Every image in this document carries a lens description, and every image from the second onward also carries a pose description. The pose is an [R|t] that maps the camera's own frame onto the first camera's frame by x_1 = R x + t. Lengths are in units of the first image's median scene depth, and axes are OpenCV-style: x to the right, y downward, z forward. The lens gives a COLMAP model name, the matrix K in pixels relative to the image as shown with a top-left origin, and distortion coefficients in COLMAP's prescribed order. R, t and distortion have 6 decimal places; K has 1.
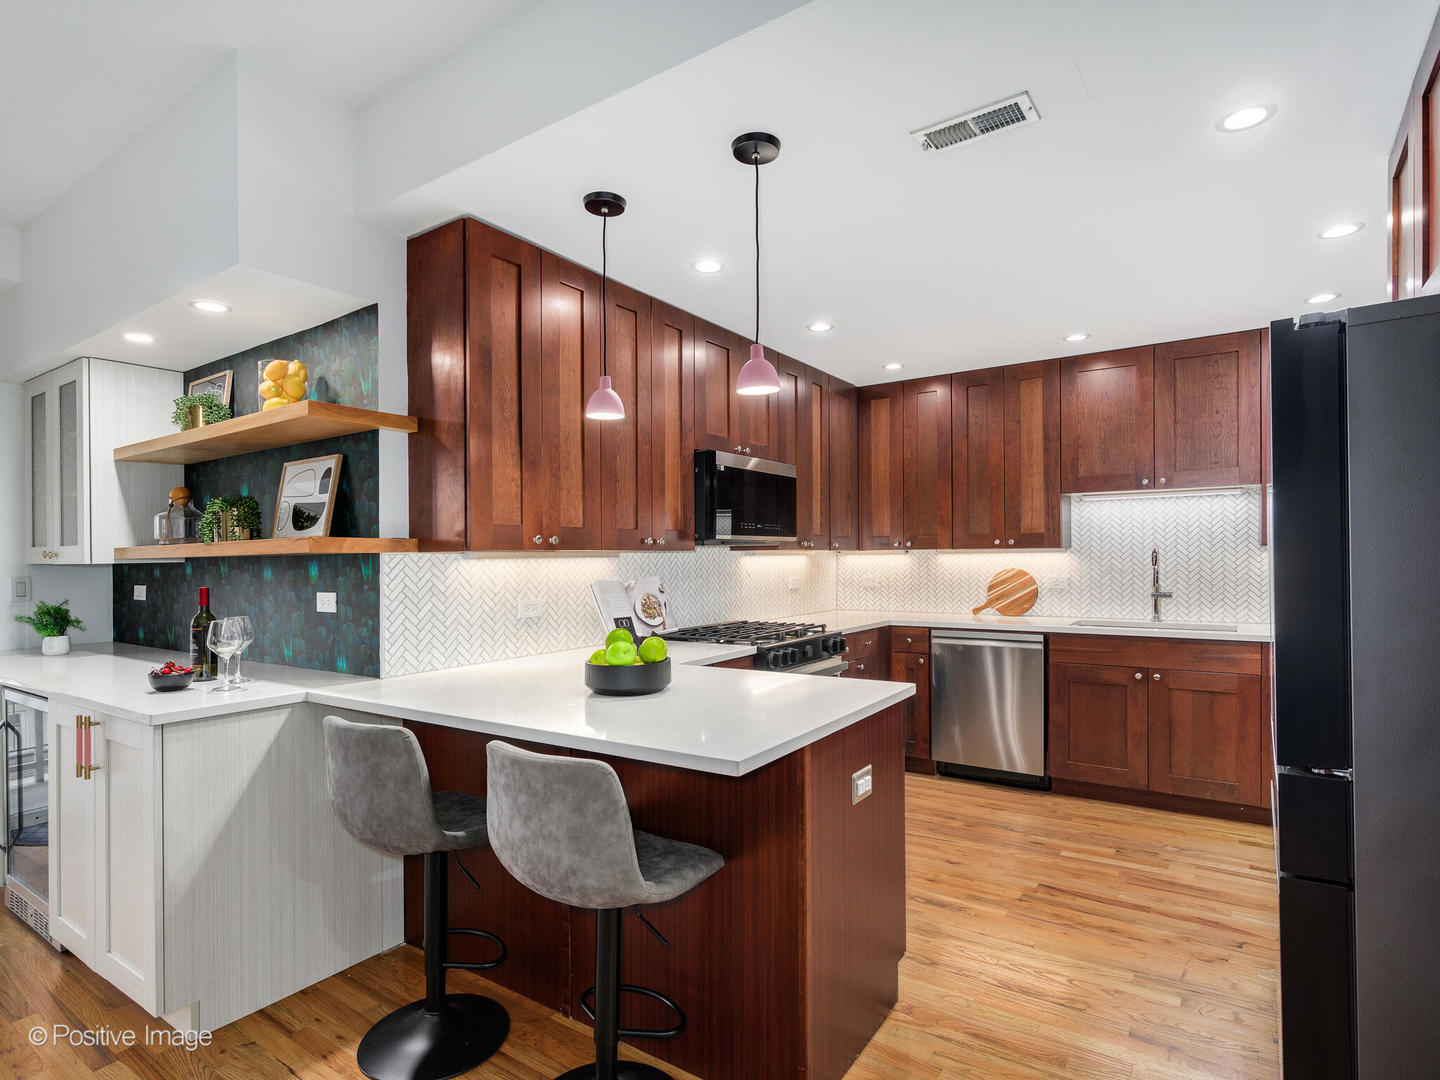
lens RADIAL K [[787.8, 0, 705.6], [0, 787.8, 581.4], [0, 0, 1]] dist [-0.000486, 0.000026]
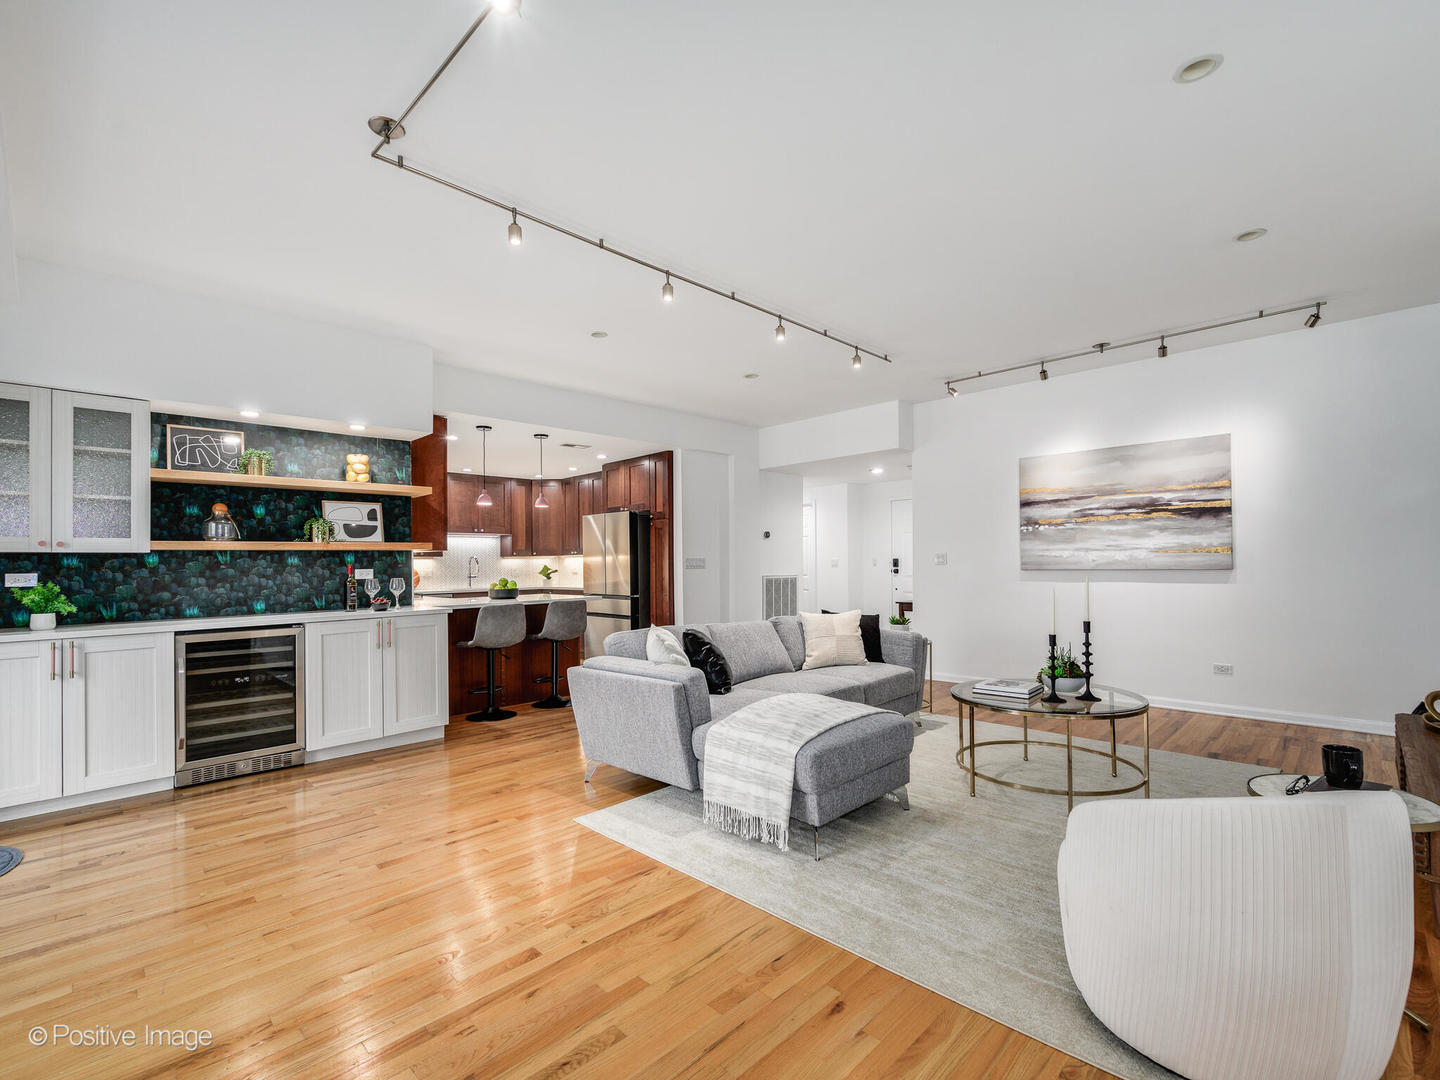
lens RADIAL K [[682.1, 0, 737.1], [0, 682.1, 559.5], [0, 0, 1]] dist [0.012473, -0.000111]
pose [[0.194063, 0.014058, 0.980888, -1.285422], [0.044346, 0.998749, -0.023088, 0.046273], [-0.979986, 0.047979, 0.193197, -0.178887]]
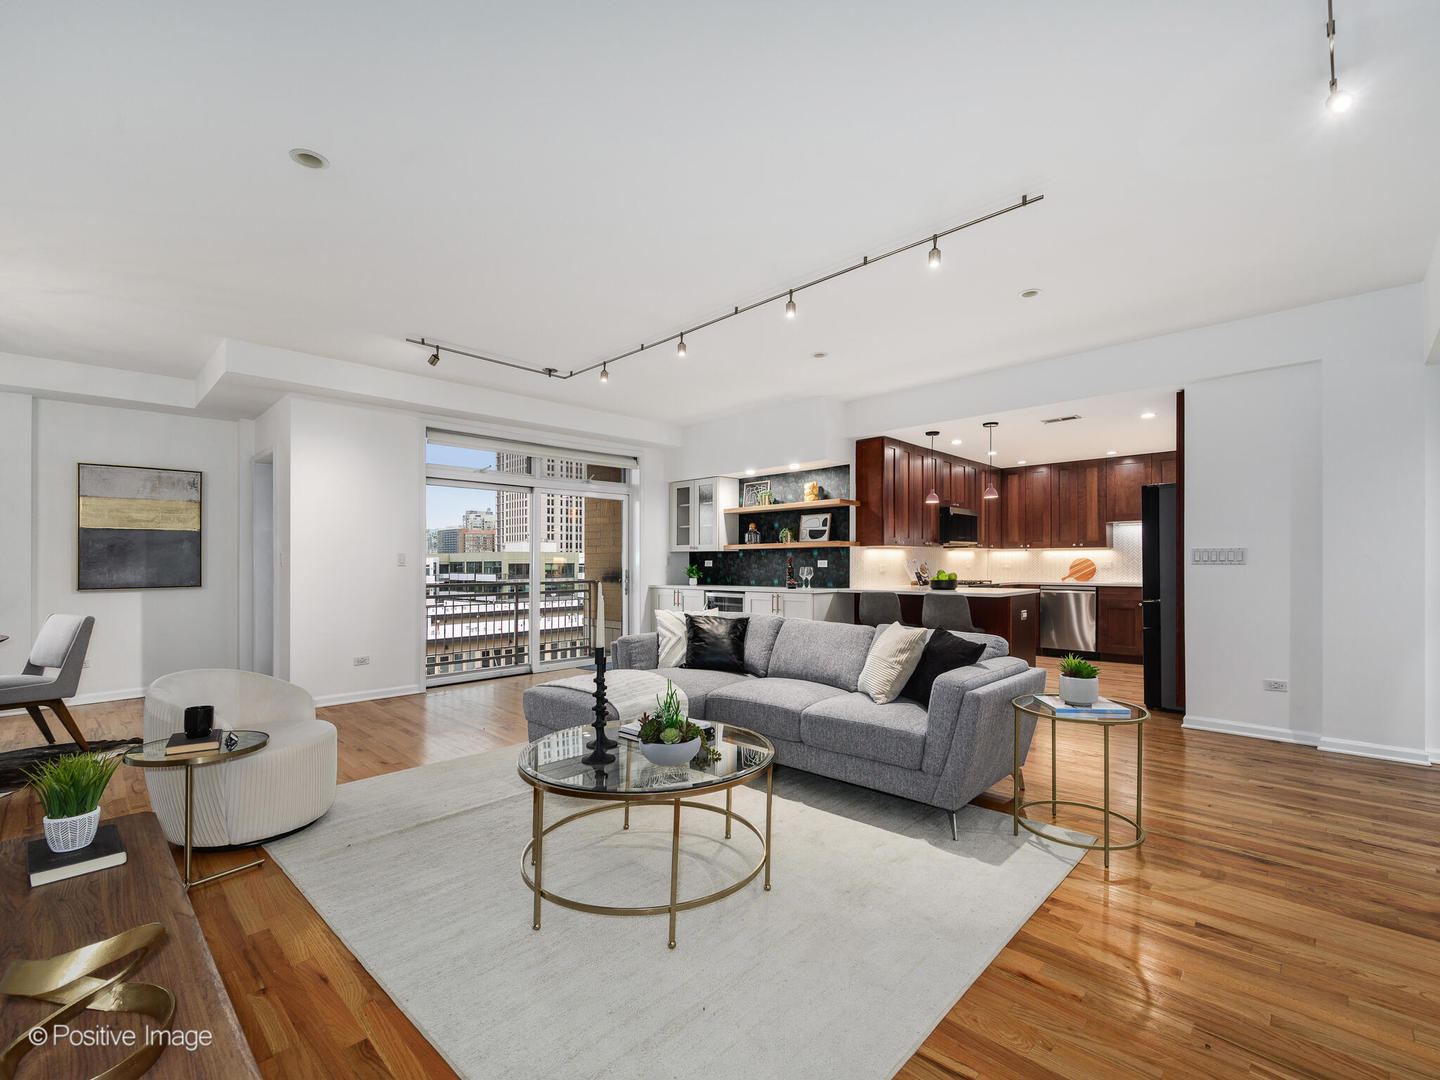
lens RADIAL K [[644.1, 0, 720.4], [0, 644.1, 577.2], [0, 0, 1]] dist [0.005623, -0.001027]
pose [[0.986498, 0.009398, -0.163505, -0.294228], [-0.010540, 0.999926, -0.006115, 0.060756], [0.163436, 0.007756, 0.986524, -0.900883]]
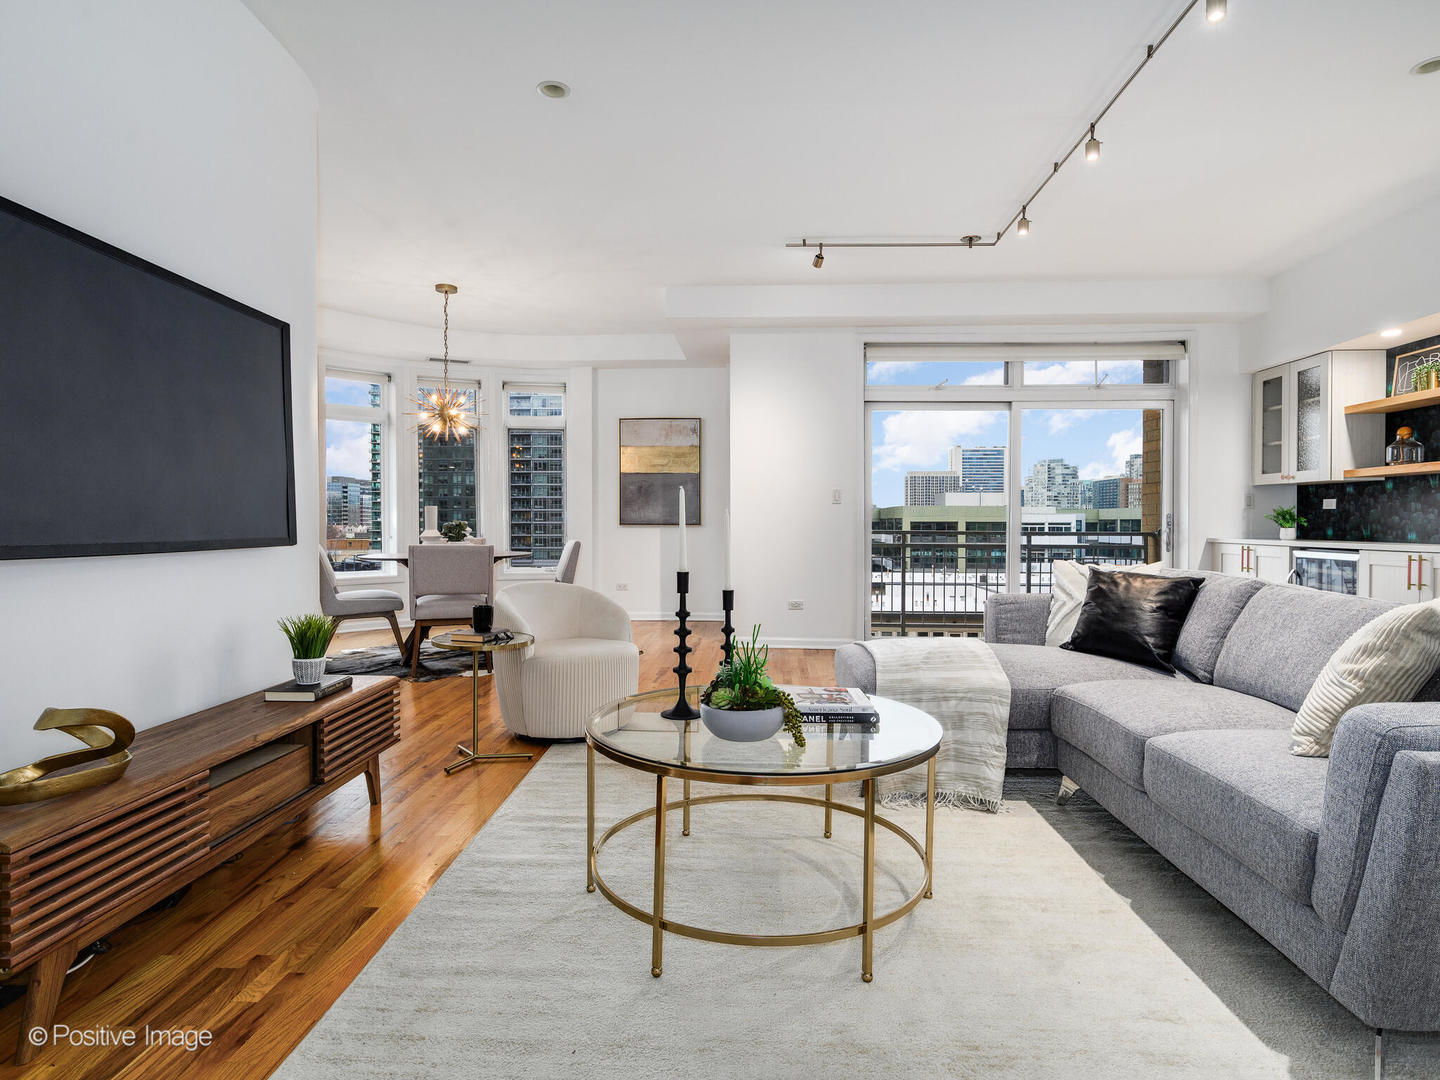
lens RADIAL K [[787.8, 0, 723.6], [0, 787.8, 544.5], [0, 0, 1]] dist [-0.000486, 0.000026]
pose [[0.525026, 0.038555, -0.850212, -0.045841], [-0.037074, 0.999061, 0.022411, 0.085771], [0.850278, 0.019754, 0.525963, -0.647139]]
